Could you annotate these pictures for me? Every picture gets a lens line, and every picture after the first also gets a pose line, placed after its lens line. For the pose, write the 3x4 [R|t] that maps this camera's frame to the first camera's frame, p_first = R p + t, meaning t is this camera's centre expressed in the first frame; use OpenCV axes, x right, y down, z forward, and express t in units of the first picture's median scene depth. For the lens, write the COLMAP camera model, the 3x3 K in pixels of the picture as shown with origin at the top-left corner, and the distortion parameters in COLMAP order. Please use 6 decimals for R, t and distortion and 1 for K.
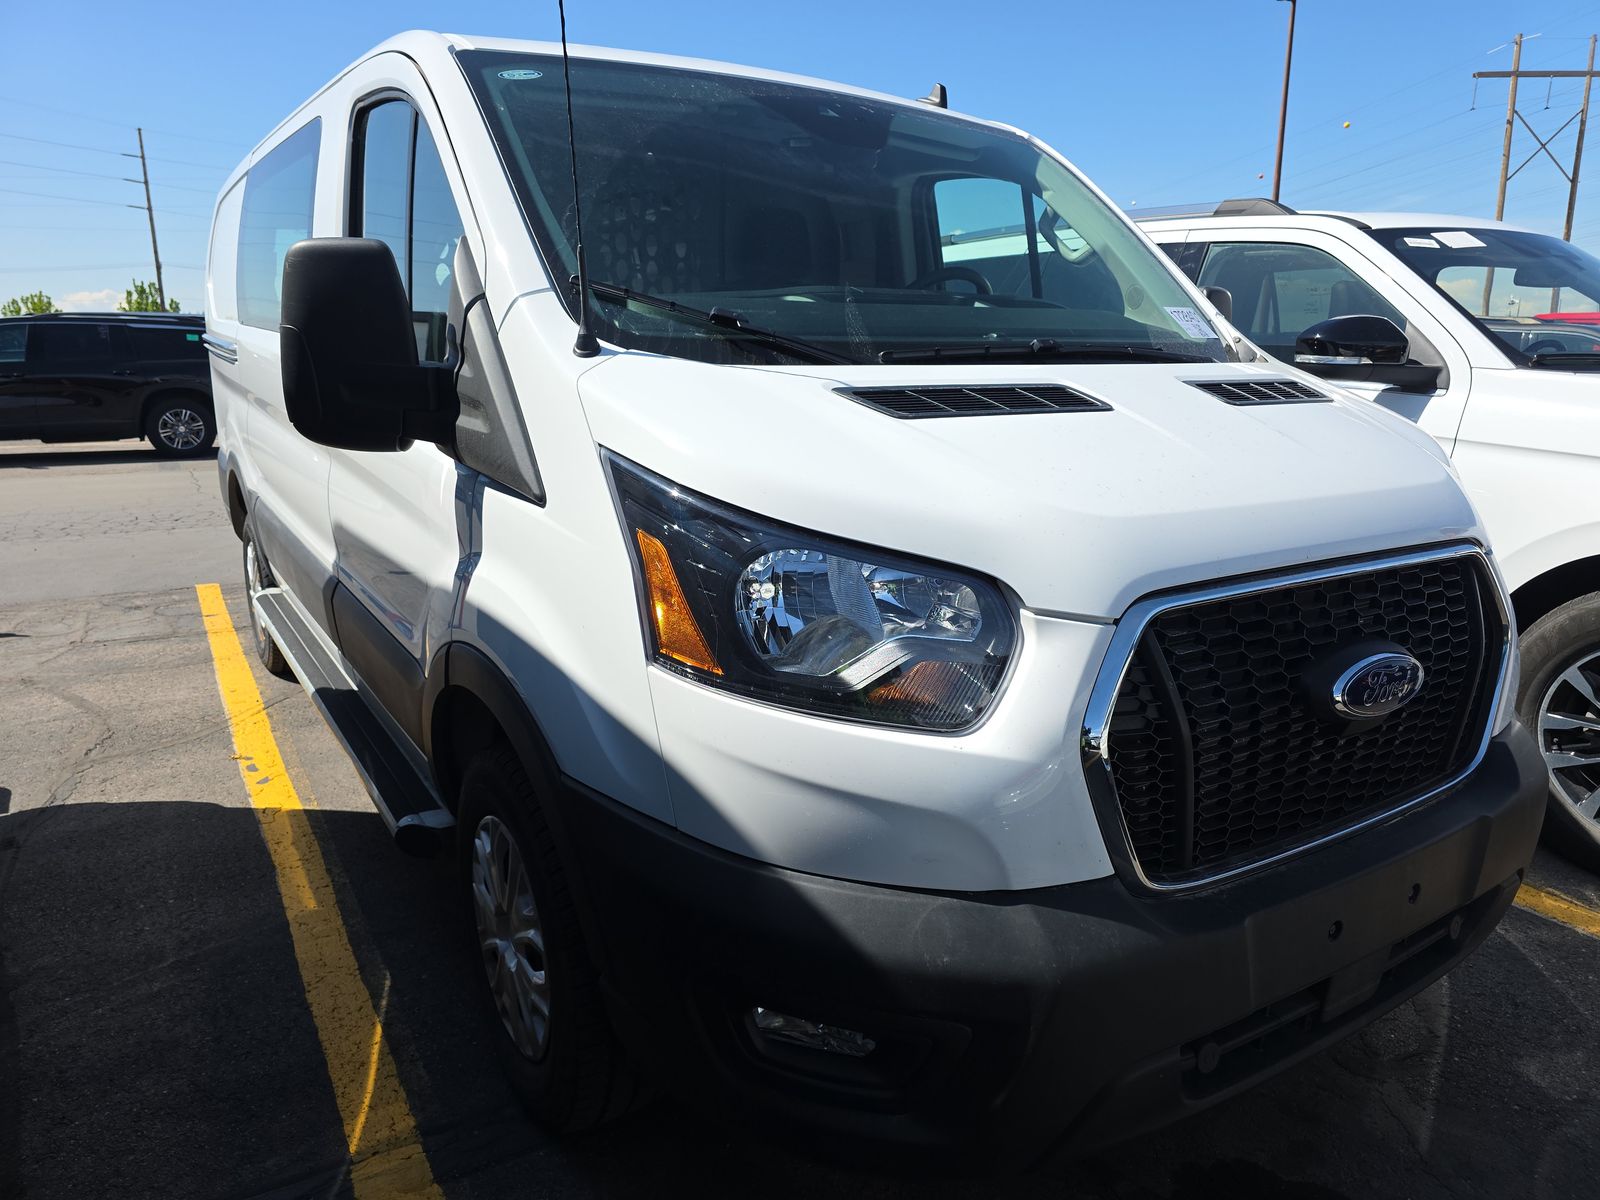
lens RADIAL K [[1086.1, 0, 793.8], [0, 1086.1, 600.3], [0, 0, 1]] dist [0.047768, -0.012402]
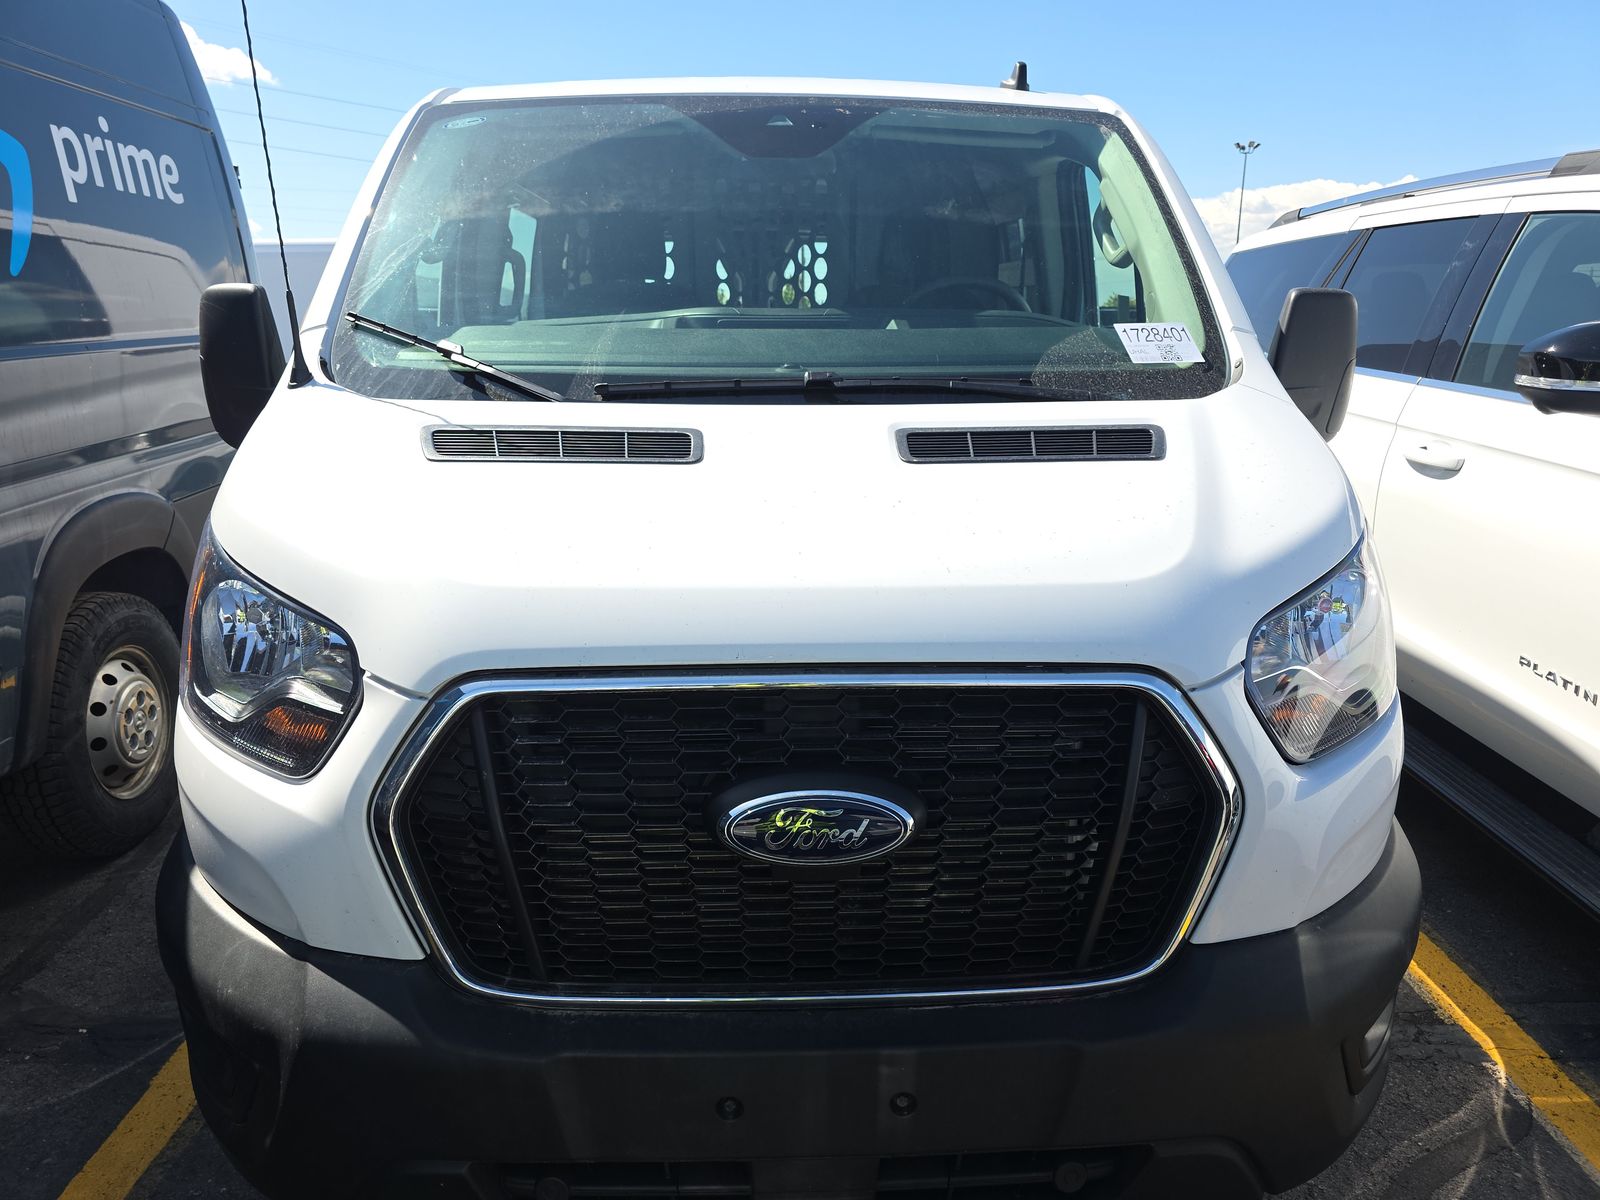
lens RADIAL K [[1086.1, 0, 794.9], [0, 1086.1, 595.5], [0, 0, 1]] dist [0.047768, -0.012402]
pose [[0.867870, 0.119545, -0.482194, 0.454727], [-0.111922, 0.992712, 0.044670, -0.064829], [0.484020, 0.015201, 0.874925, 0.147323]]
